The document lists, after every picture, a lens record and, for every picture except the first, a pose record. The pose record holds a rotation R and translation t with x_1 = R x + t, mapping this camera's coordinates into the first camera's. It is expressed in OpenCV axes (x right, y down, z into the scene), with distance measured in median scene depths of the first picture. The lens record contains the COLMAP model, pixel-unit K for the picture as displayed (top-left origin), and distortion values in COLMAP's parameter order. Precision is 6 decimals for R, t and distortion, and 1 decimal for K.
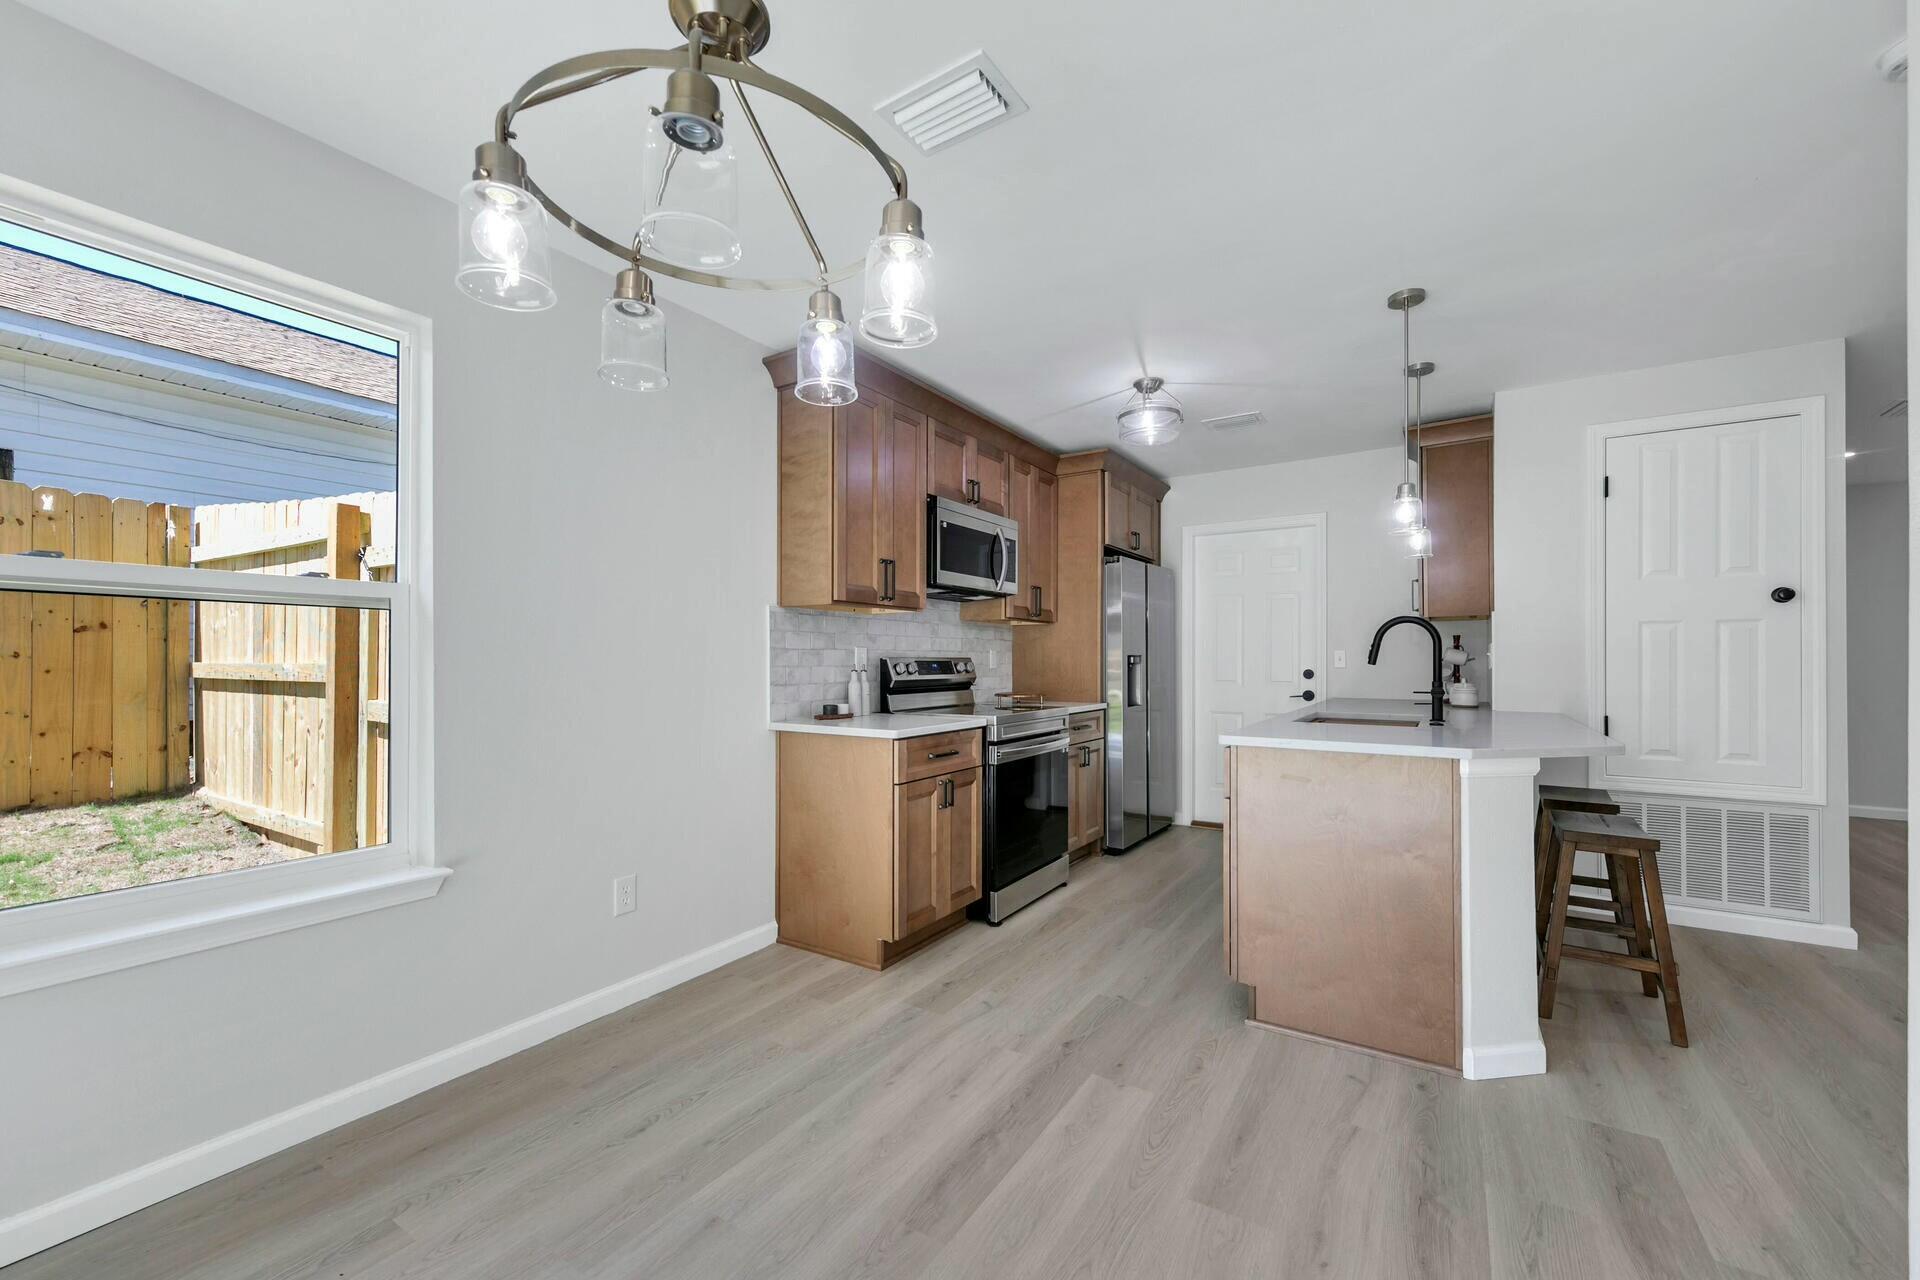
lens RADIAL K [[754.5, 0, 981.0], [0, 754.5, 658.1], [0, 0, 1]] dist [0.005220, -0.000324]
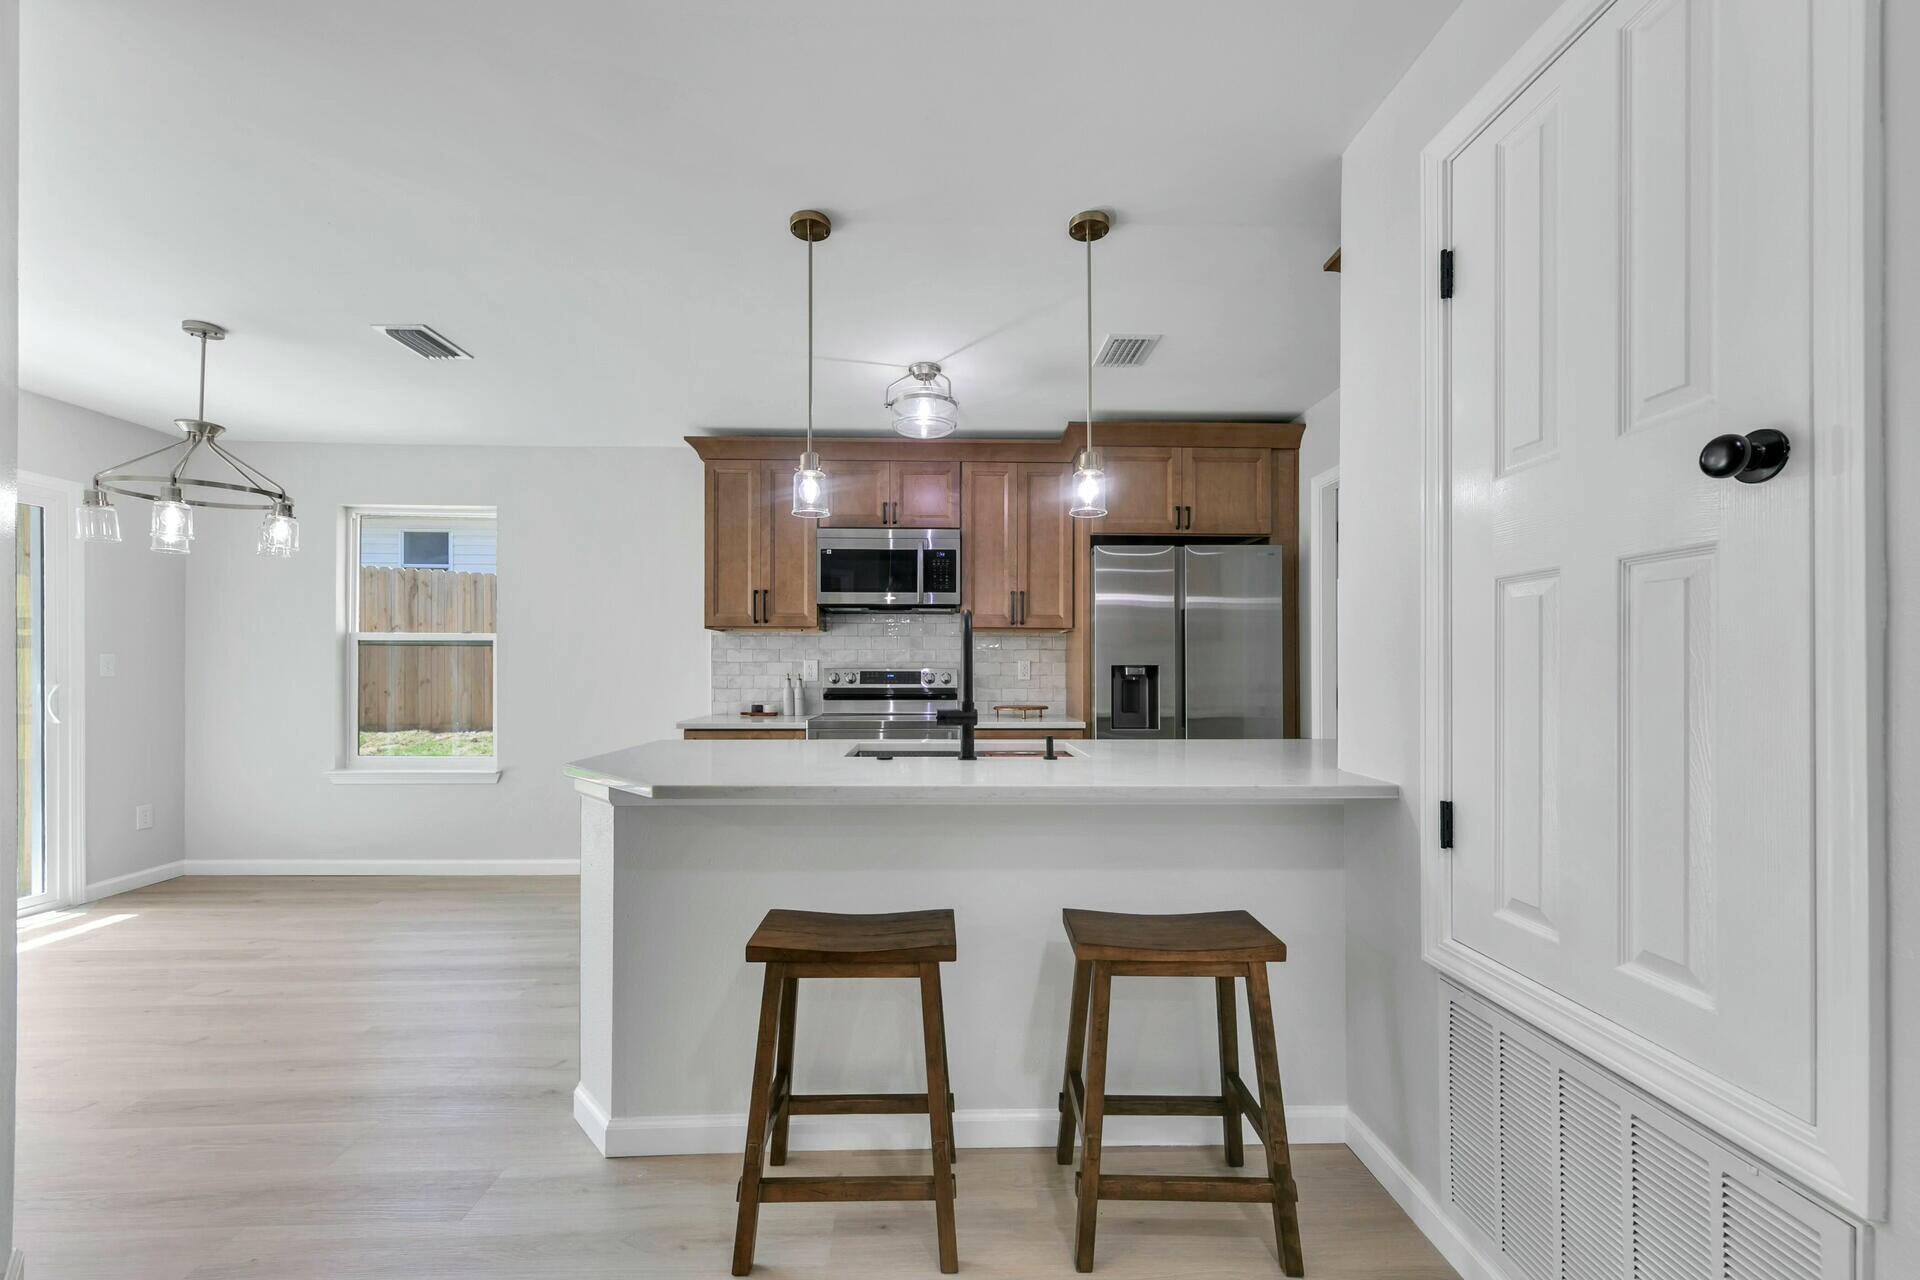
lens RADIAL K [[754.5, 0, 984.6], [0, 754.5, 669.3], [0, 0, 1]] dist [0.005220, -0.000324]
pose [[0.577420, 0.000167, -0.816447, 1.158347], [0.004256, 0.999986, 0.003215, -0.002322], [0.816436, -0.005331, 0.577411, 0.601457]]
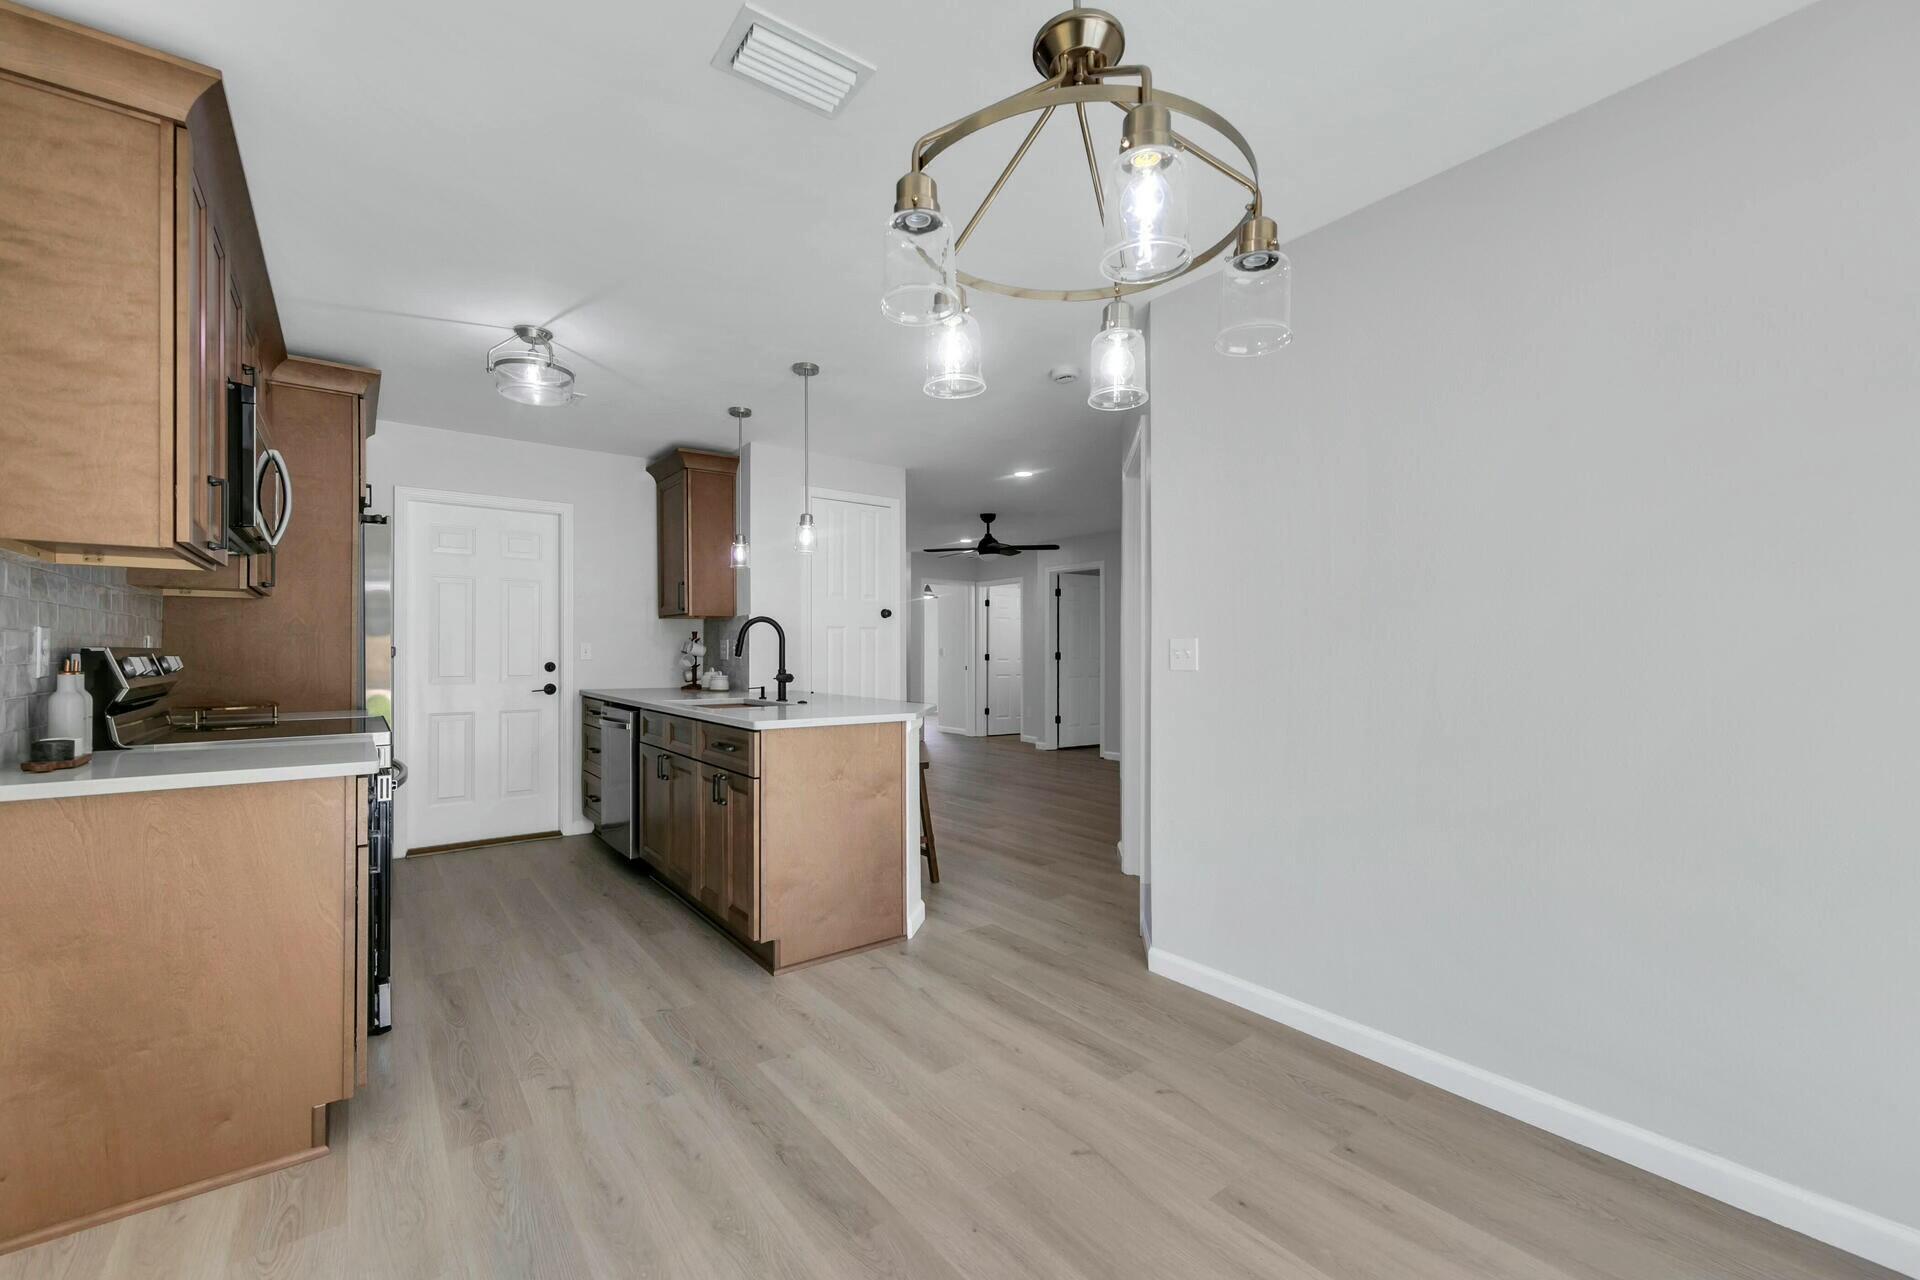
lens RADIAL K [[754.5, 0, 959.2], [0, 754.5, 654.0], [0, 0, 1]] dist [0.005220, -0.000324]
pose [[0.364196, -0.001450, 0.931321, -0.447047], [-0.002970, 0.999992, 0.002719, 0.000622], [-0.931317, -0.003756, 0.364189, 0.249578]]
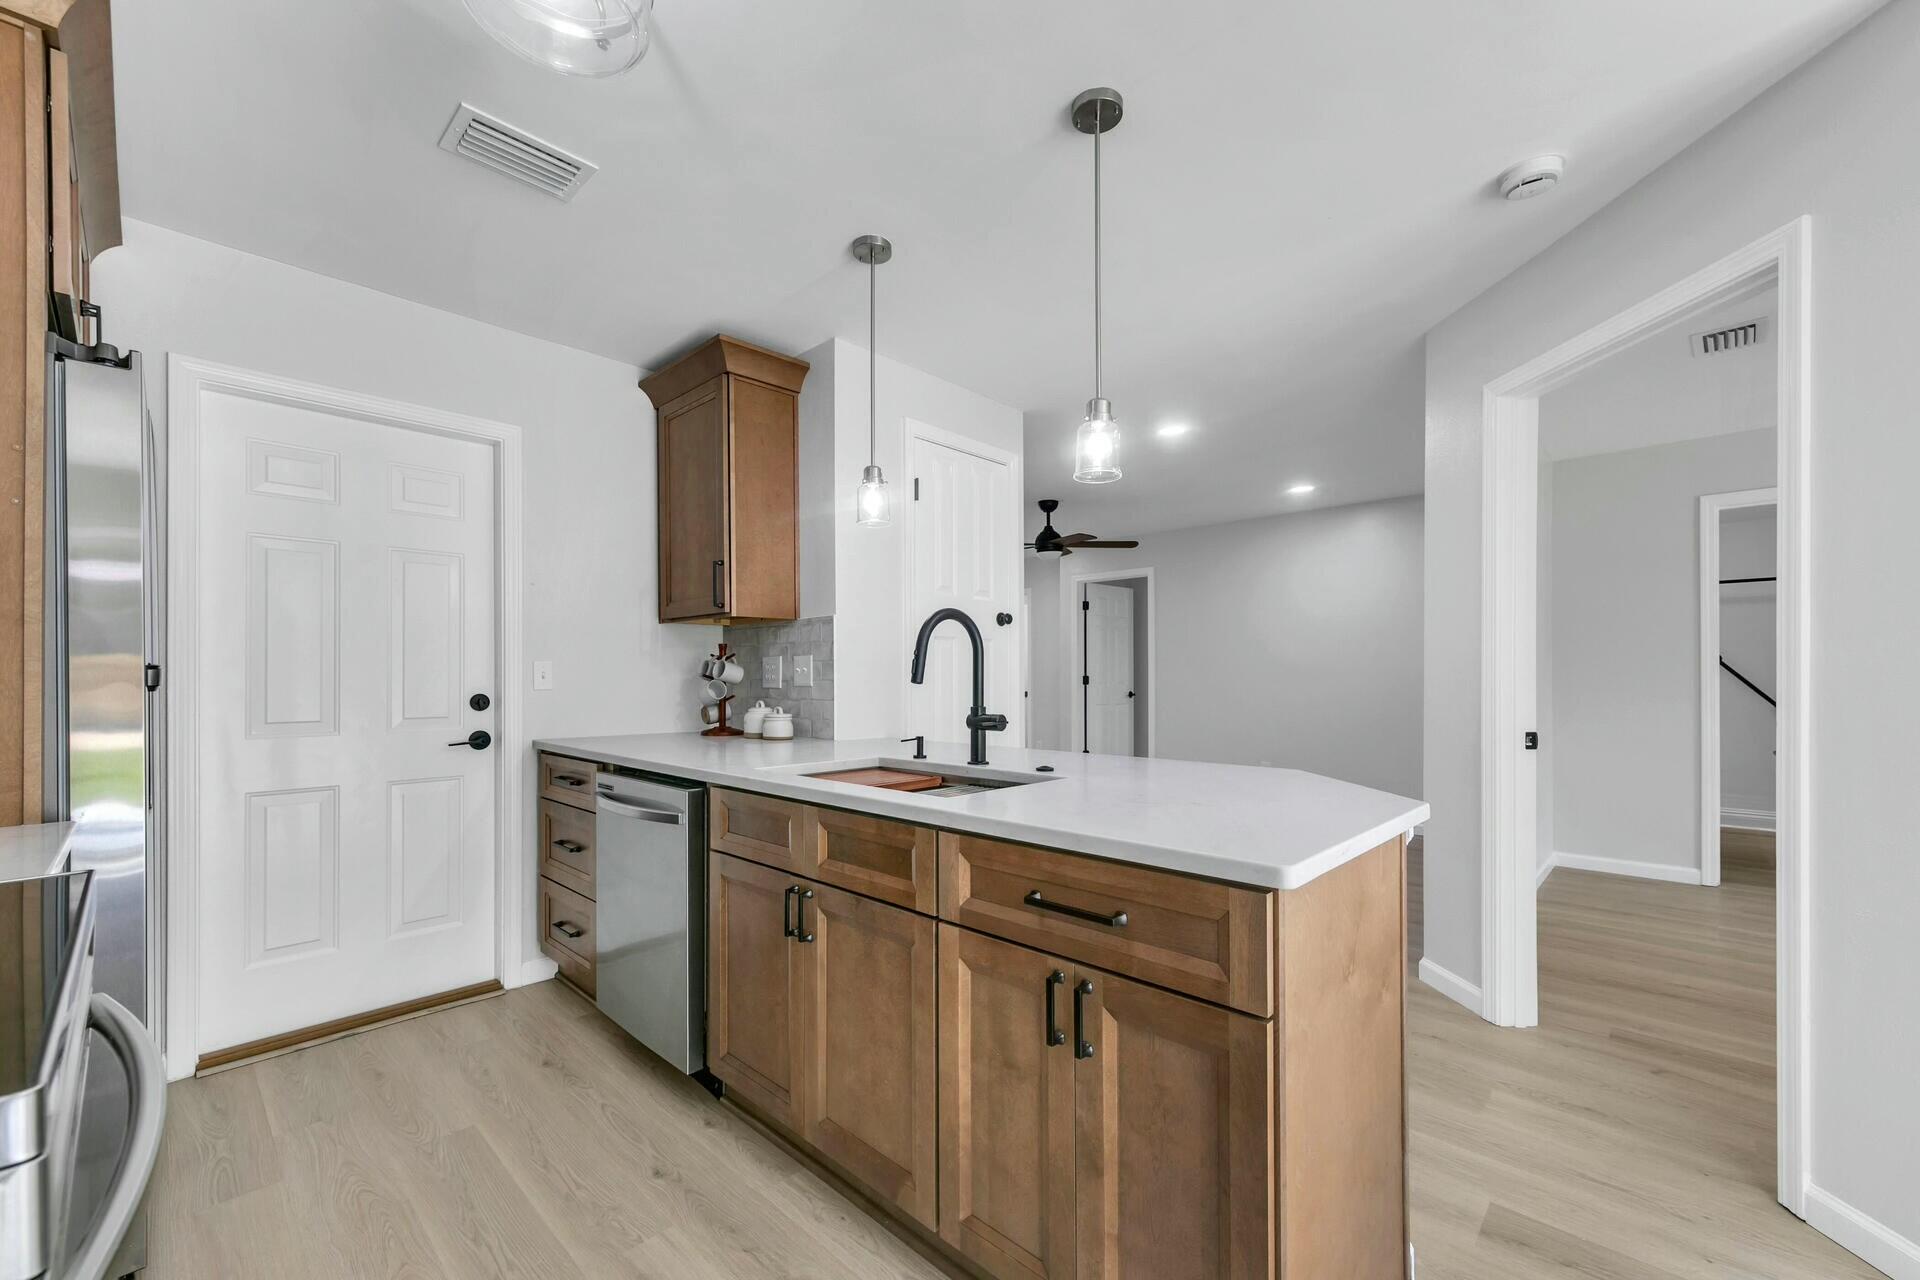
lens RADIAL K [[754.5, 0, 969.9], [0, 754.5, 676.7], [0, 0, 1]] dist [0.005220, -0.000324]
pose [[0.216360, -0.001086, 0.976313, -0.069422], [-0.000213, 0.999999, 0.001159, 0.001726], [-0.976314, -0.000458, 0.216360, 0.823940]]
